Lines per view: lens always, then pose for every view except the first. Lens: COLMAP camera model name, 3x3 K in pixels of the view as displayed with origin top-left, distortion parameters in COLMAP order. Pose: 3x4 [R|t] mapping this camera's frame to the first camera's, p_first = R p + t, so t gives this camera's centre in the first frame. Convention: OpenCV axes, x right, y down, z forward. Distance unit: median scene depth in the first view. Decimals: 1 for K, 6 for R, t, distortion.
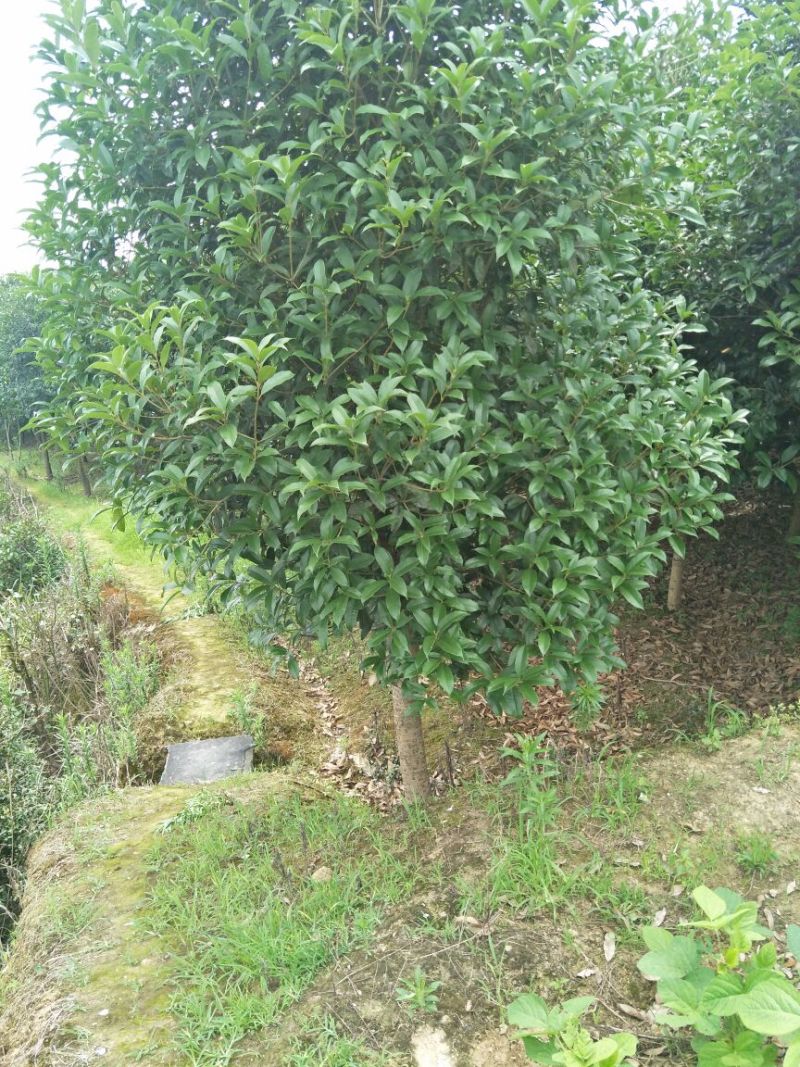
lens RADIAL K [[923.2, 0, 383.4], [0, 923.2, 547.3], [0, 0, 1]] dist [0.050583, -0.149344]
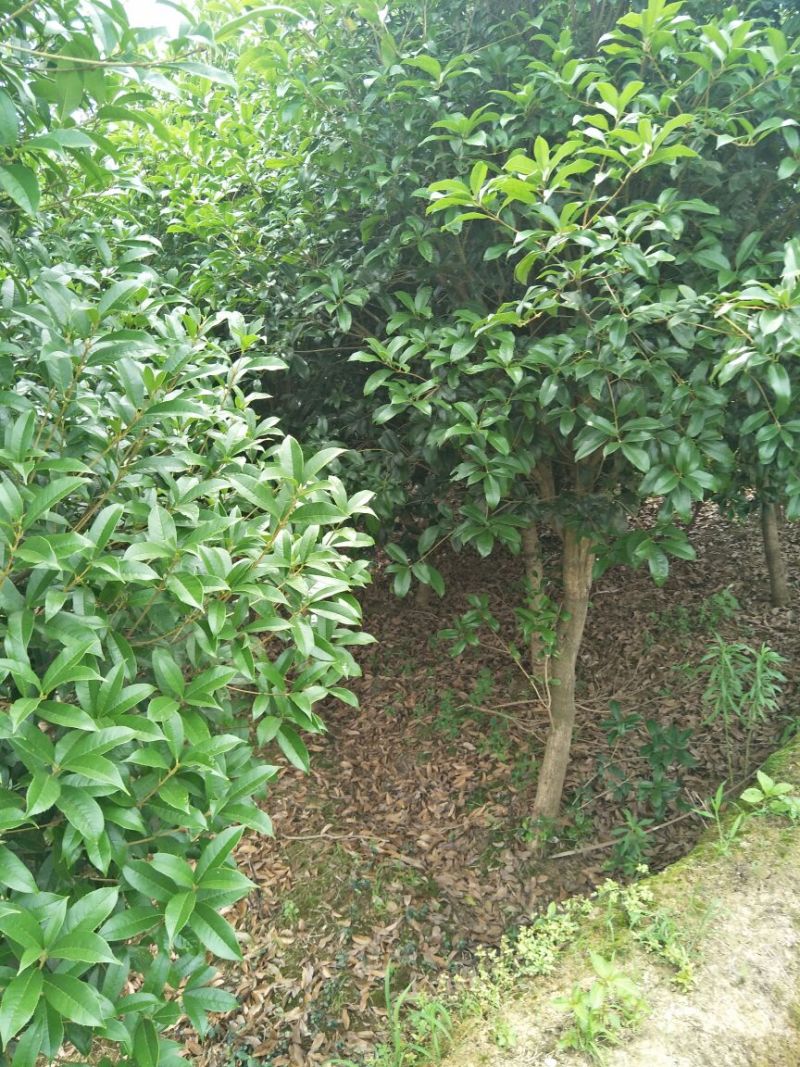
lens RADIAL K [[923.2, 0, 383.4], [0, 923.2, 547.3], [0, 0, 1]] dist [0.050583, -0.149344]
pose [[0.914581, -0.131319, 0.382489, 0.128173], [0.154064, 0.987626, -0.029308, -0.072488], [-0.373907, 0.085732, 0.923495, 0.344291]]
